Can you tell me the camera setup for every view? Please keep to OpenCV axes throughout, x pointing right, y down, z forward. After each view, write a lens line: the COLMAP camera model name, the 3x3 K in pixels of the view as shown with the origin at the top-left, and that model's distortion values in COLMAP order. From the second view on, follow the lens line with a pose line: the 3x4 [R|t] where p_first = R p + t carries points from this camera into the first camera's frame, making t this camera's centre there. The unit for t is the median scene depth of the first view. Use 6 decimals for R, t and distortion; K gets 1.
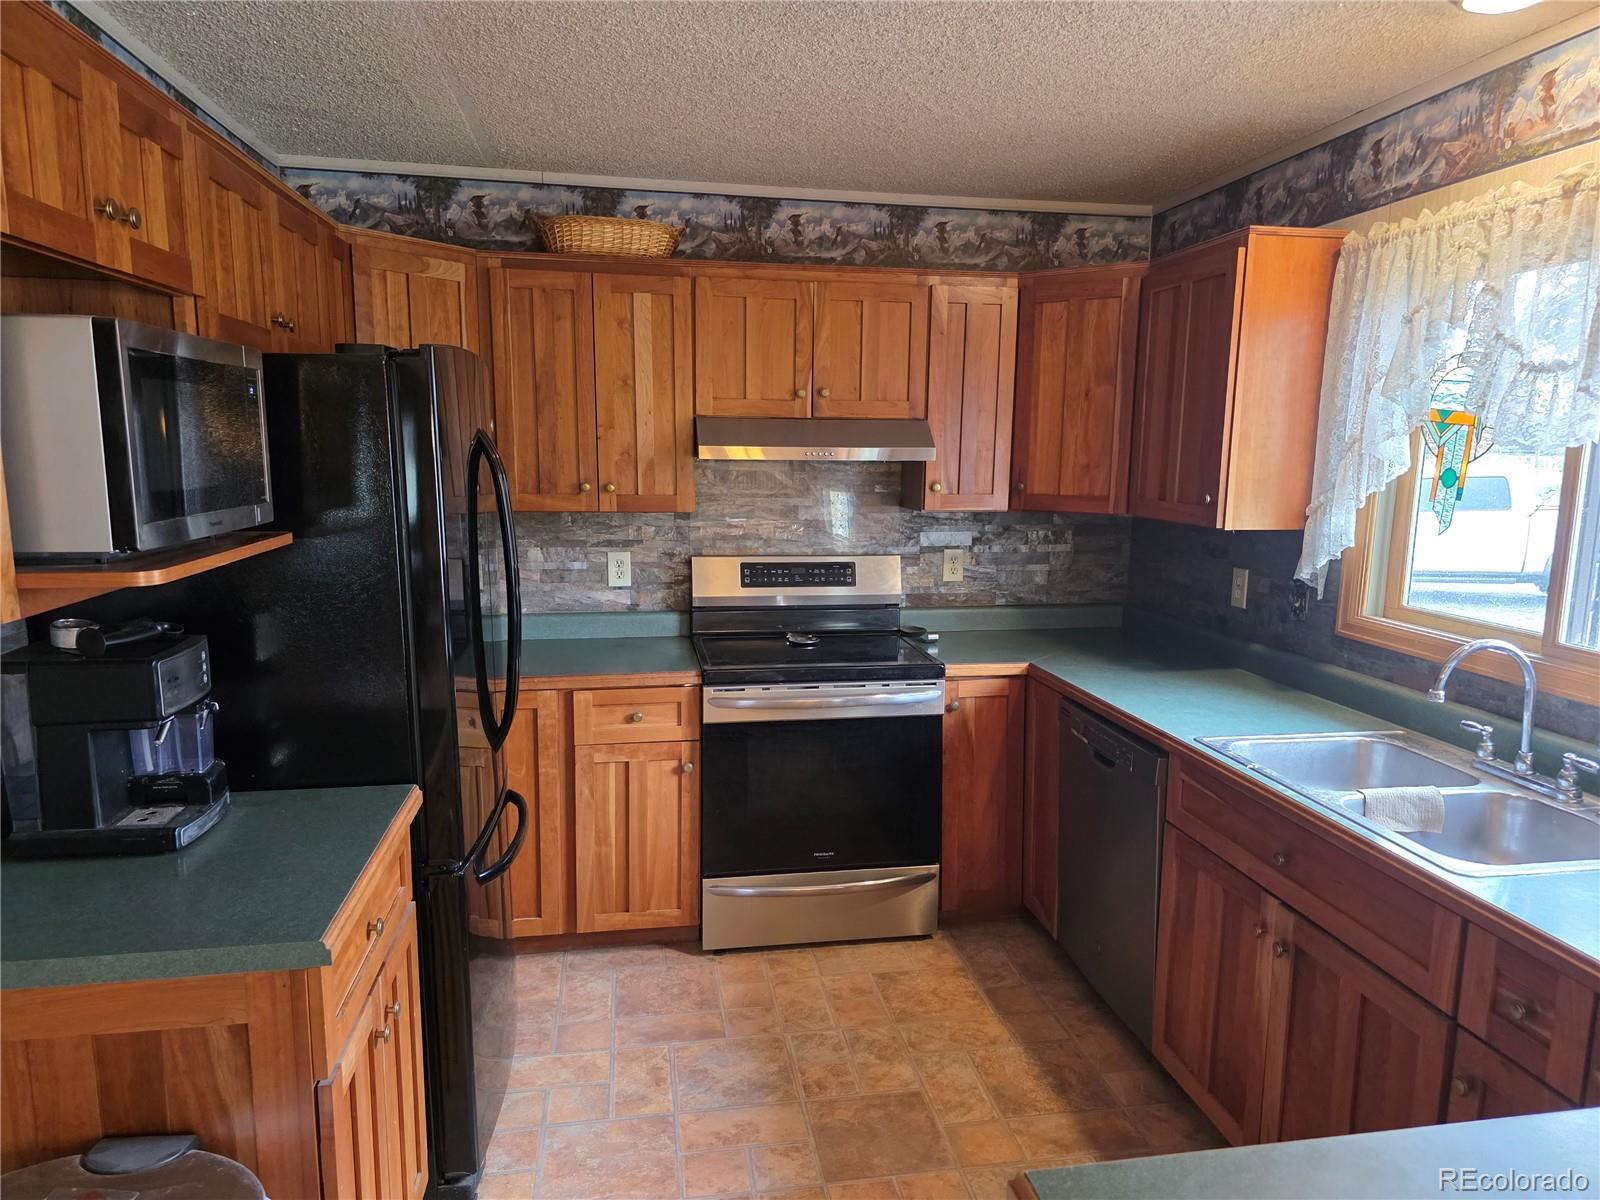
lens RADIAL K [[1052.2, 0, 800.0], [0, 1052.2, 600.0], [0, 0, 1]] dist [0.002445, 0.000134]
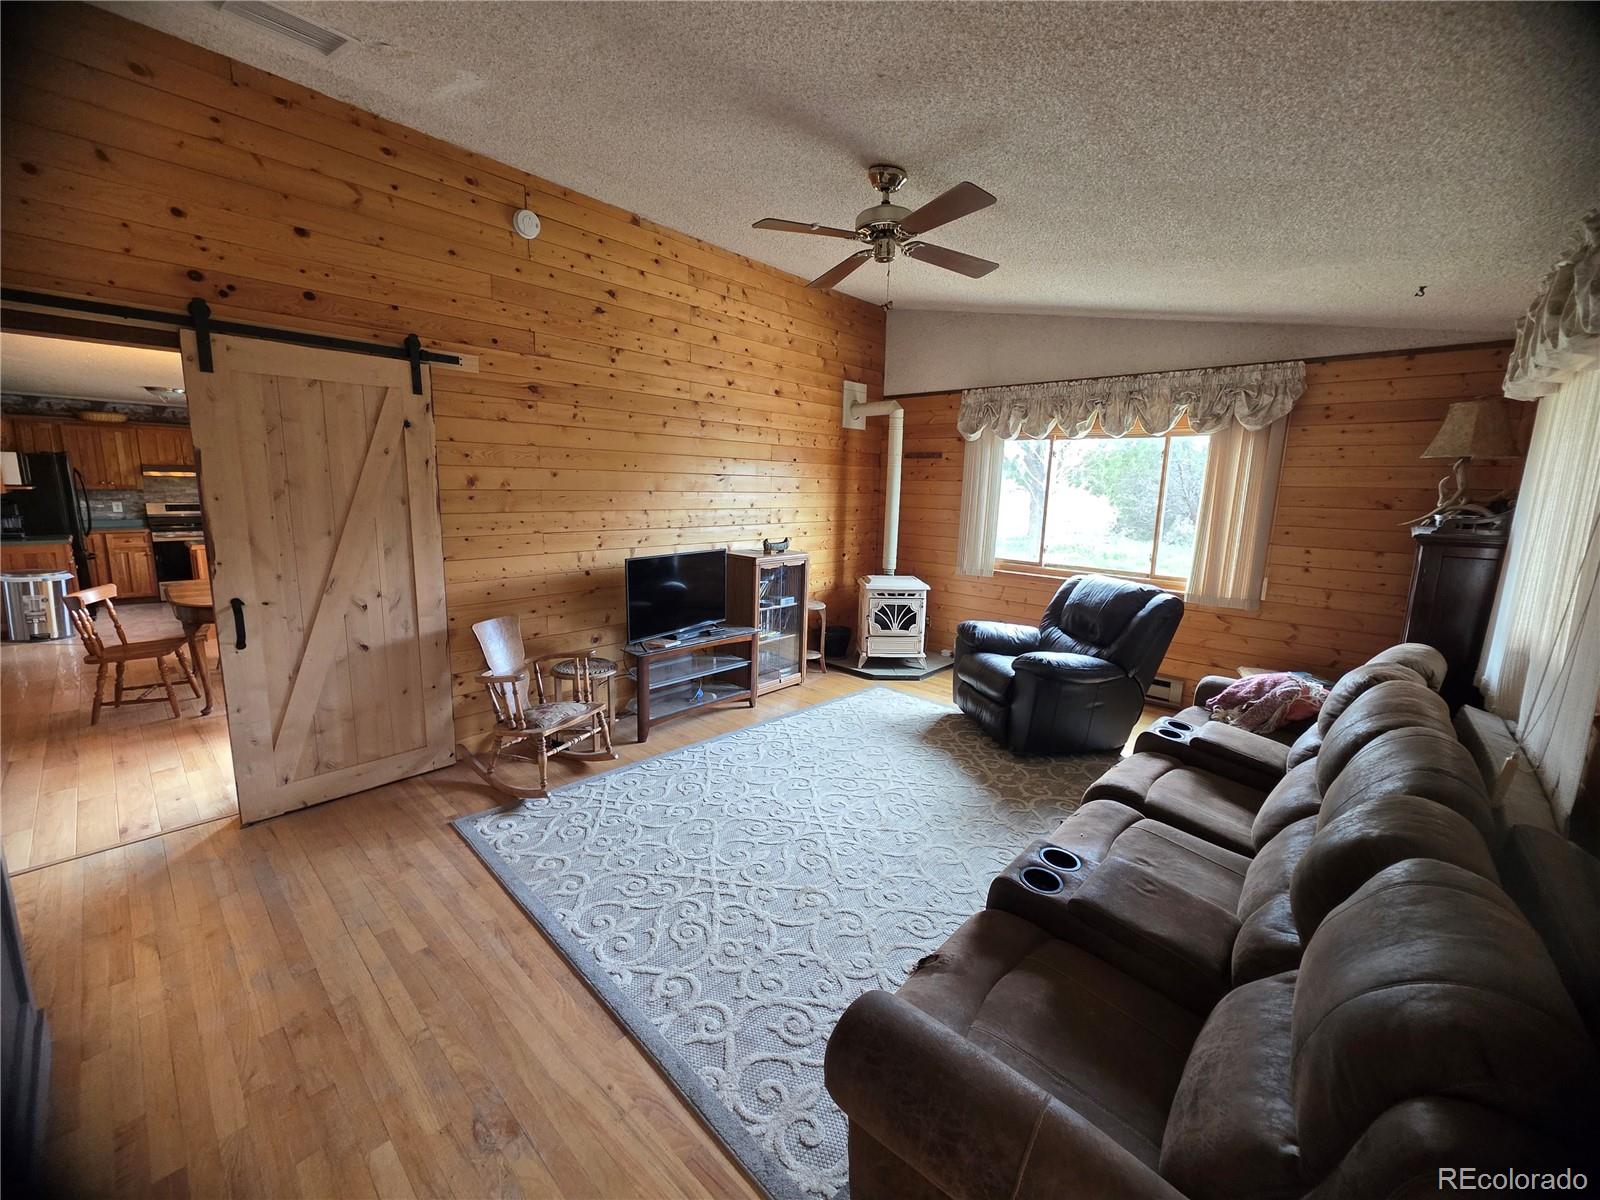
lens RADIAL K [[644.9, 0, 793.1], [0, 644.9, 589.1], [0, 0, 1]] dist [-0.000470, -0.000044]
pose [[0.789421, -0.091913, 0.606932, 0.307940], [0.082223, 0.995649, 0.043835, 0.369819], [-0.608321, 0.015300, 0.793544, -2.293709]]
